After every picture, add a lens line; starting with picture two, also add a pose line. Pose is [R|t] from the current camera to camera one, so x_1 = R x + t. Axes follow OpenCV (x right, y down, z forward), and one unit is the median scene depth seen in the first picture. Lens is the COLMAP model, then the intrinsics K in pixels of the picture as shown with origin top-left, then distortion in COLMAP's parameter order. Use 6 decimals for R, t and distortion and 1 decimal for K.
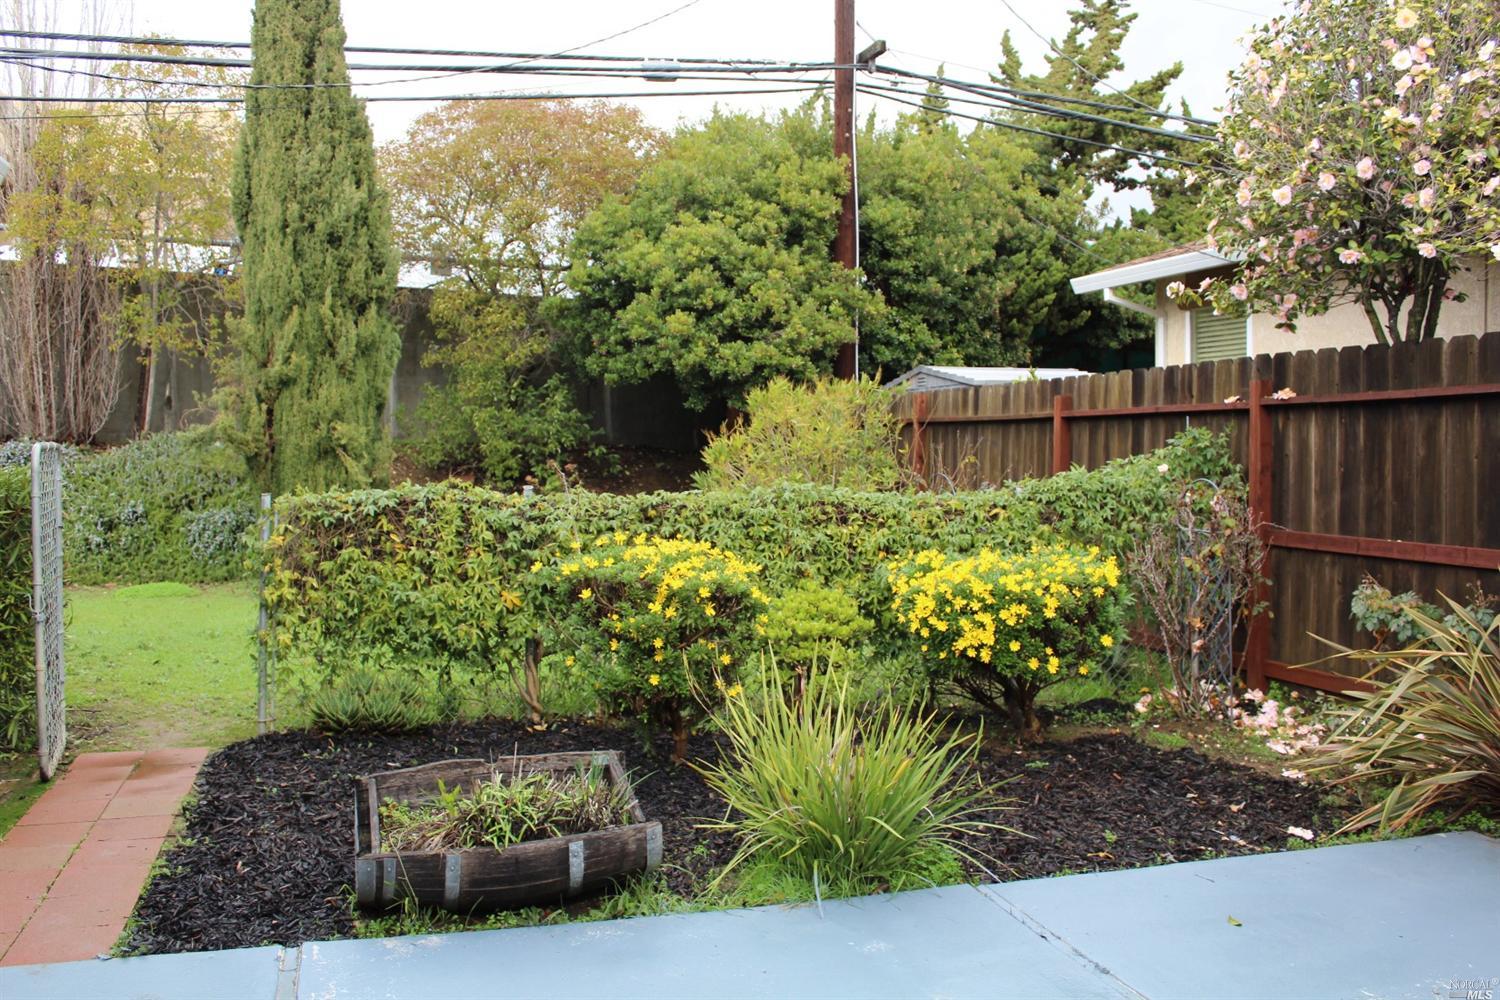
lens RADIAL K [[1327.1, 0, 750.0], [0, 1327.1, 500.0], [0, 0, 1]] dist [-0.156834, 0.158531]
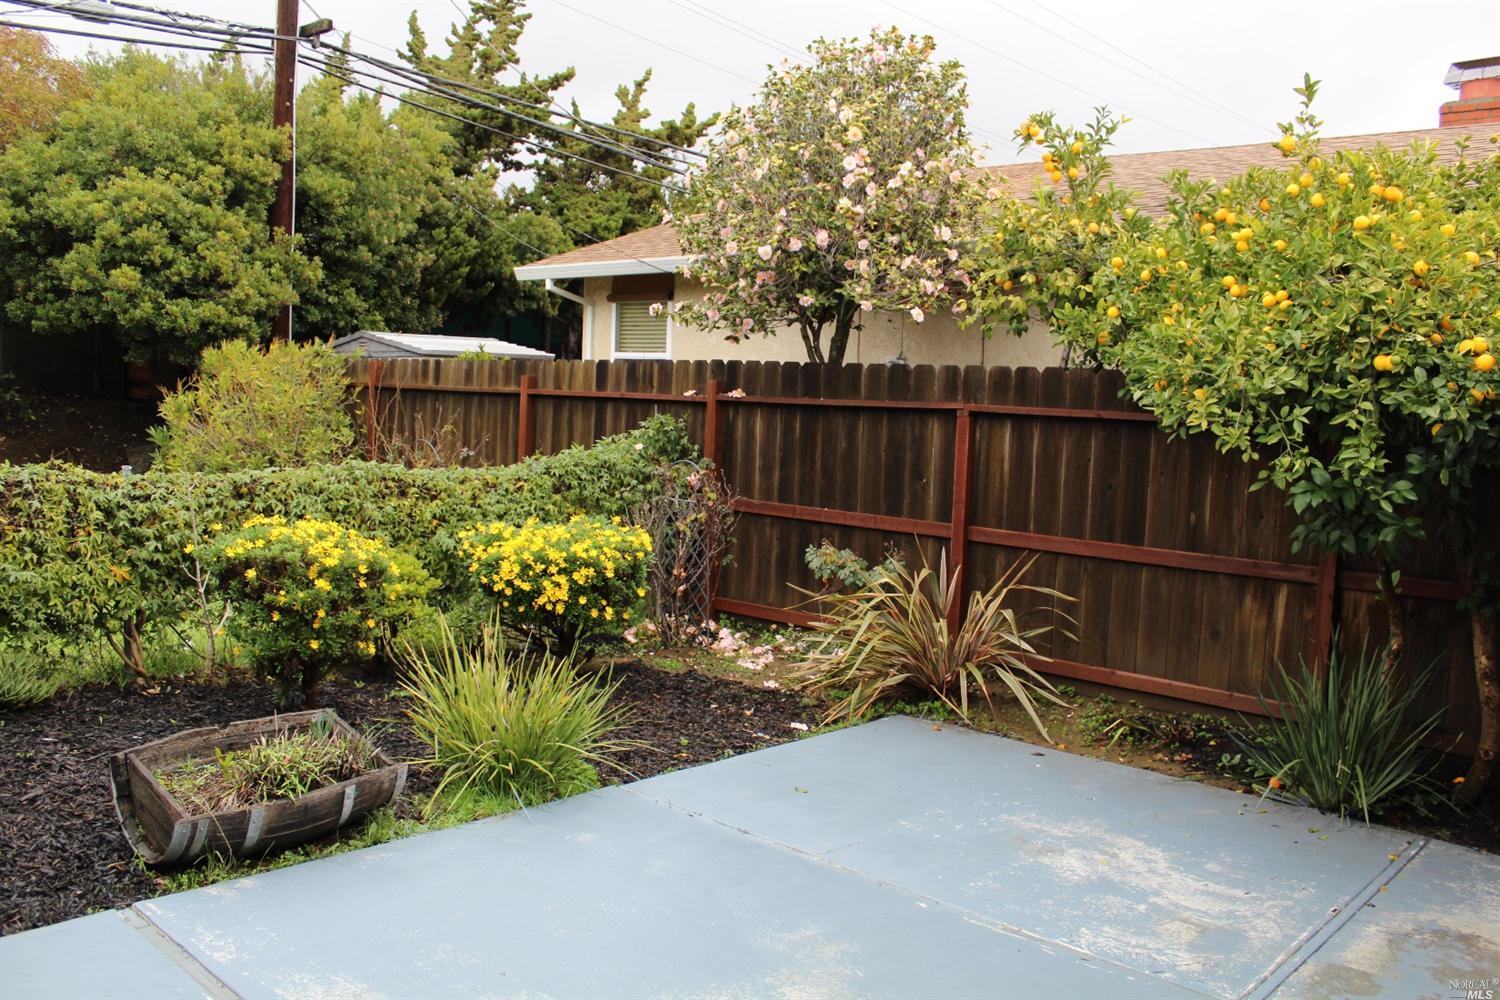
lens RADIAL K [[1258.9, 0, 750.0], [0, 1258.9, 500.0], [0, 0, 1]] dist [-0.146523, 0.126549]
pose [[0.859791, -0.009846, 0.510550, -0.225263], [-0.020055, 0.998392, 0.053027, -0.043083], [-0.510251, -0.055831, 0.858211, -0.095389]]
